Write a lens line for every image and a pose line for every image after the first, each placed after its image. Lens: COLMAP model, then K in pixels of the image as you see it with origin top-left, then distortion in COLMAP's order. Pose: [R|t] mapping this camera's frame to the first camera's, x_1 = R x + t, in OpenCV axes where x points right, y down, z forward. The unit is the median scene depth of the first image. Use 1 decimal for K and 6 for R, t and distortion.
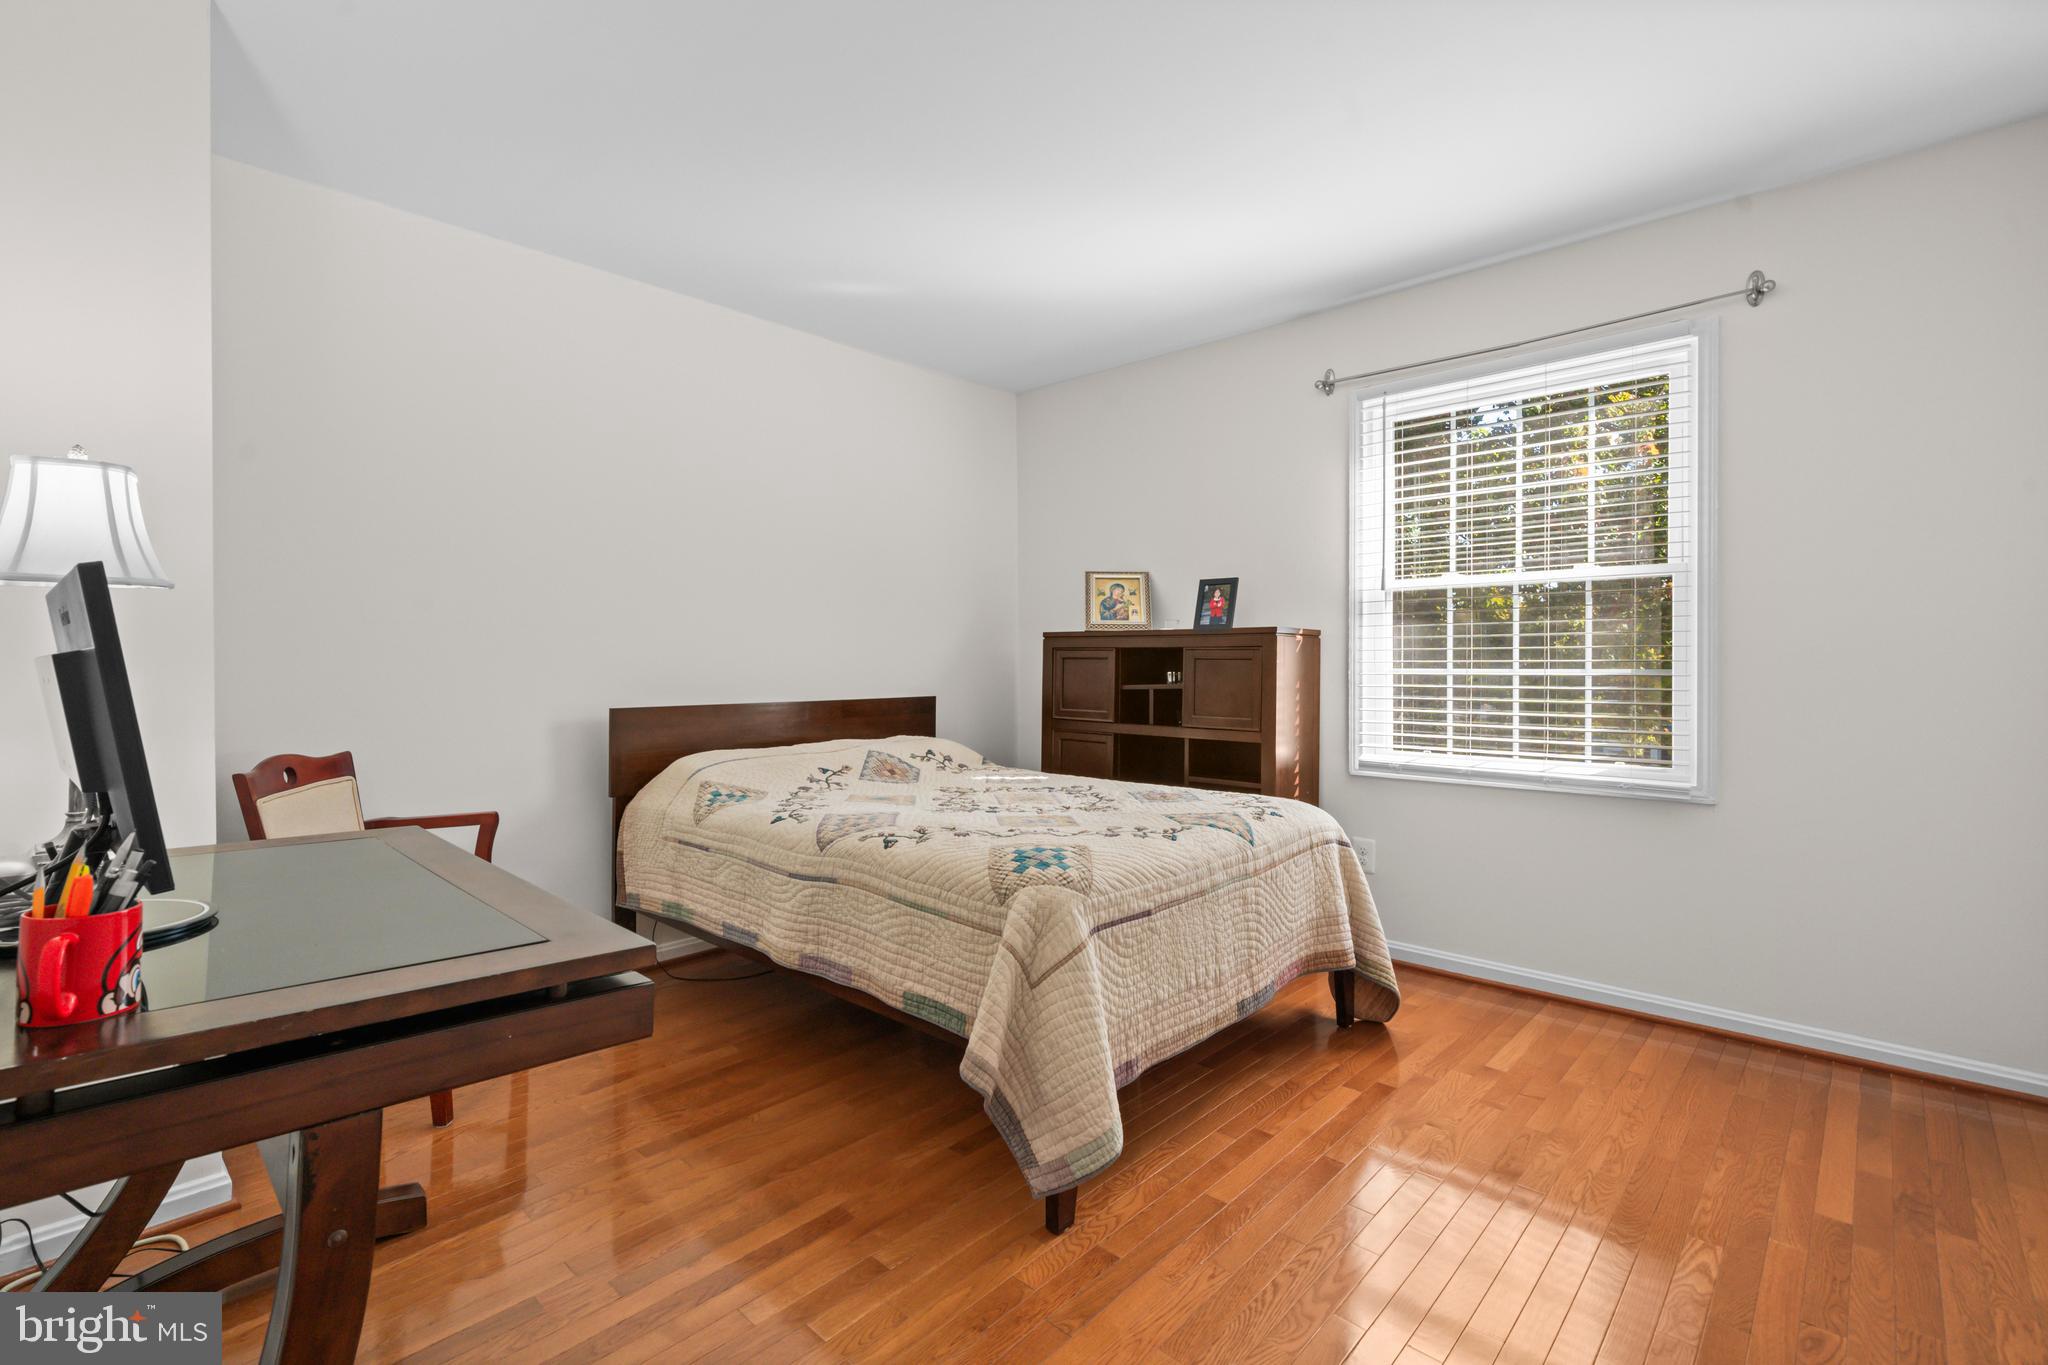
lens RADIAL K [[896.8, 0, 1028.1], [0, 896.8, 671.7], [0, 0, 1]] dist [-0.008997, 0.000244]
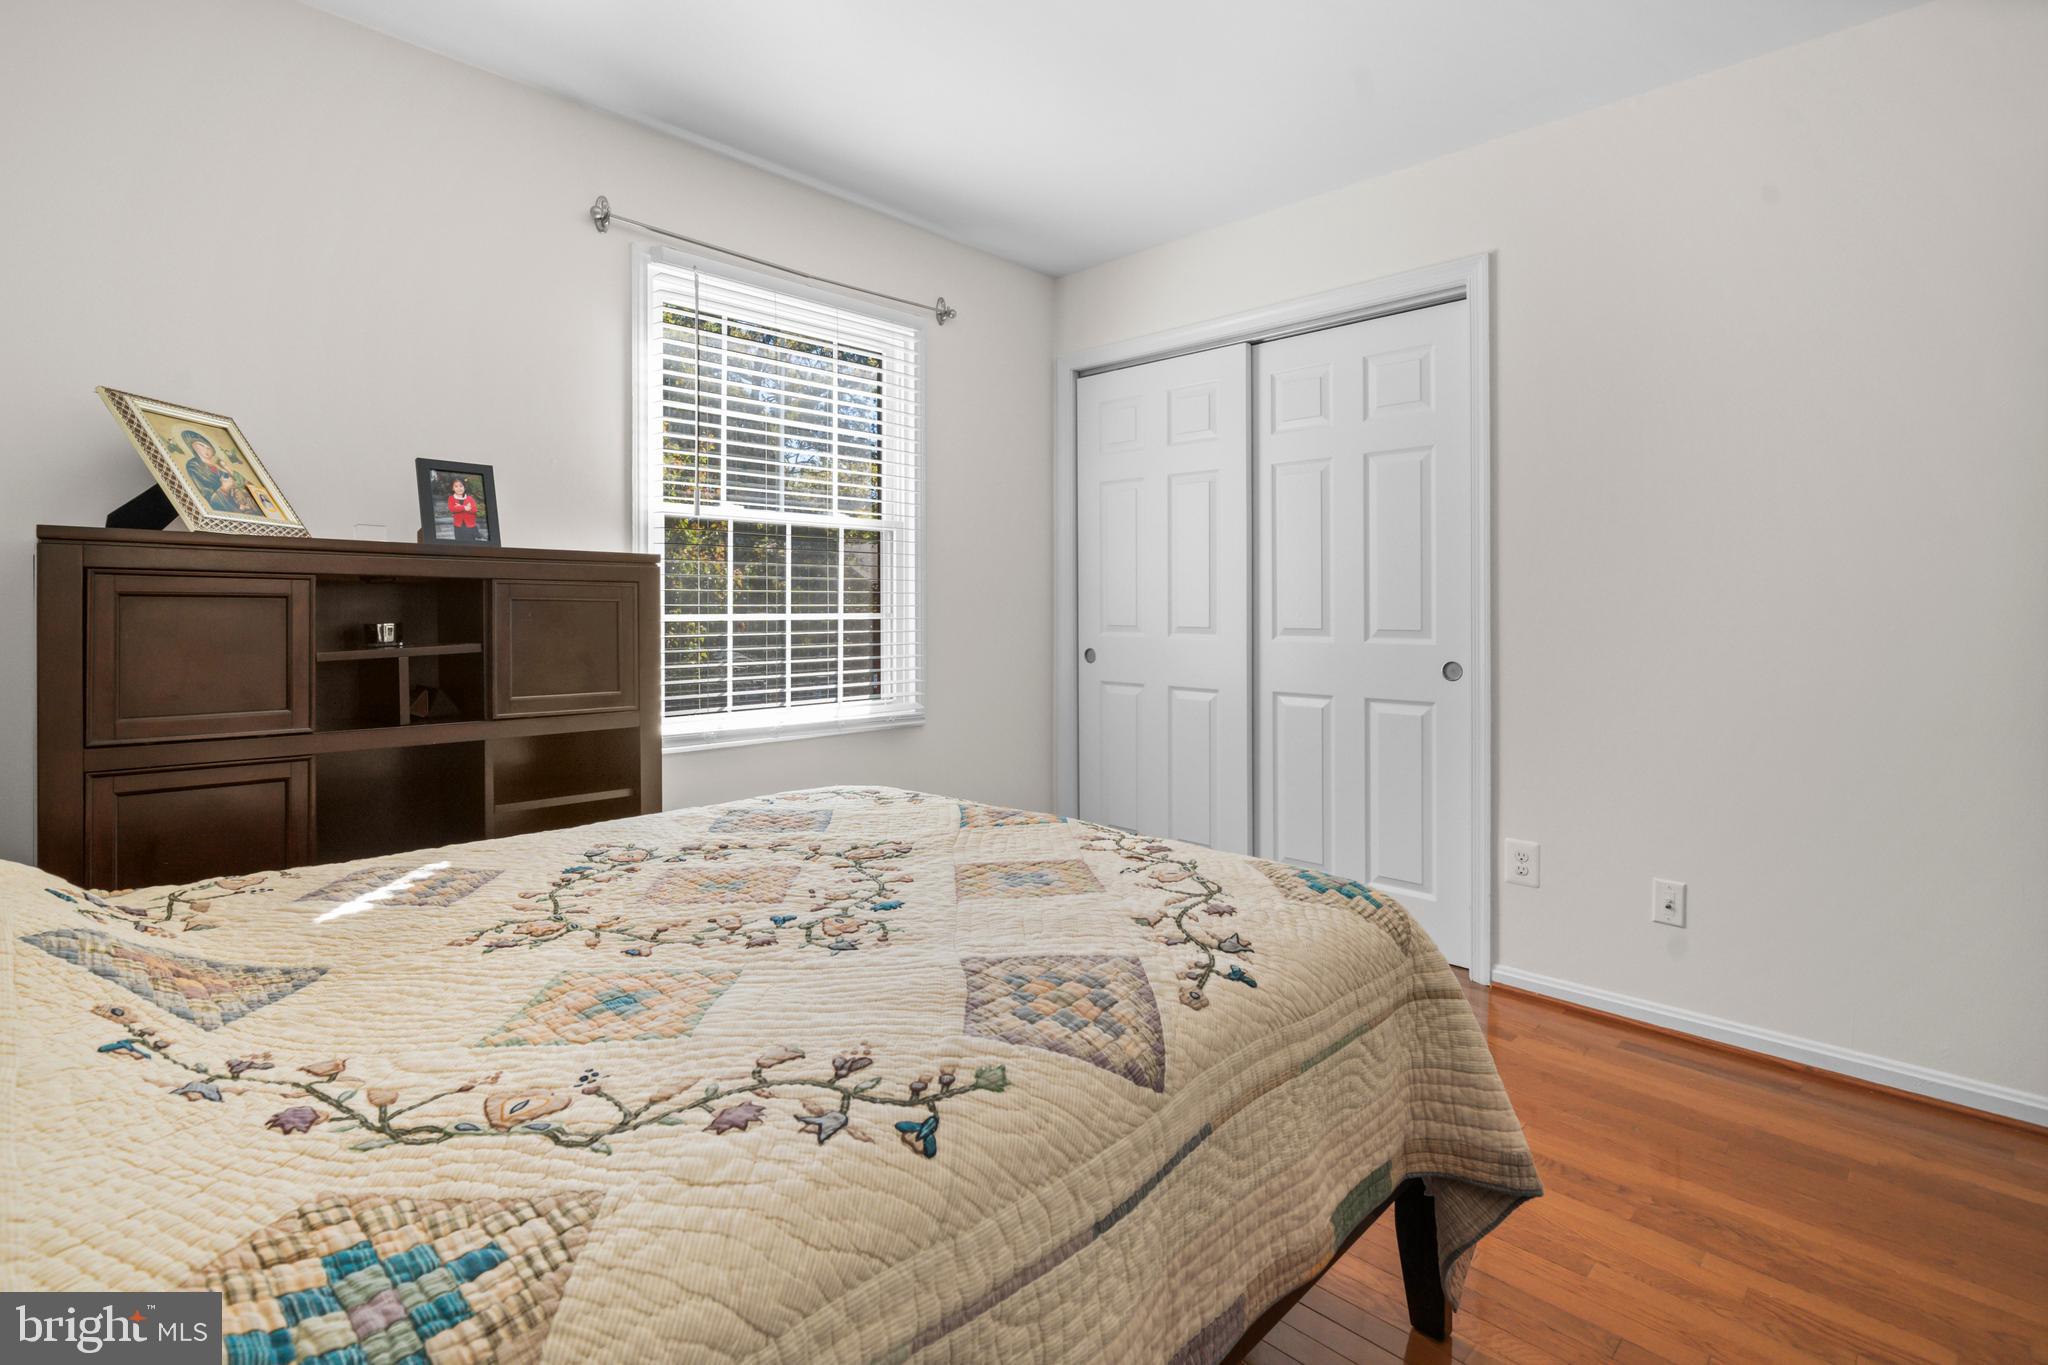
lens RADIAL K [[896.8, 0, 1080.2], [0, 896.8, 610.9], [0, 0, 1]] dist [-0.008997, 0.000244]
pose [[0.088879, 0.001064, 0.996042, -0.368397], [0.015102, 0.999883, -0.002416, 0.000806], [-0.995928, 0.015257, 0.088853, 0.606941]]
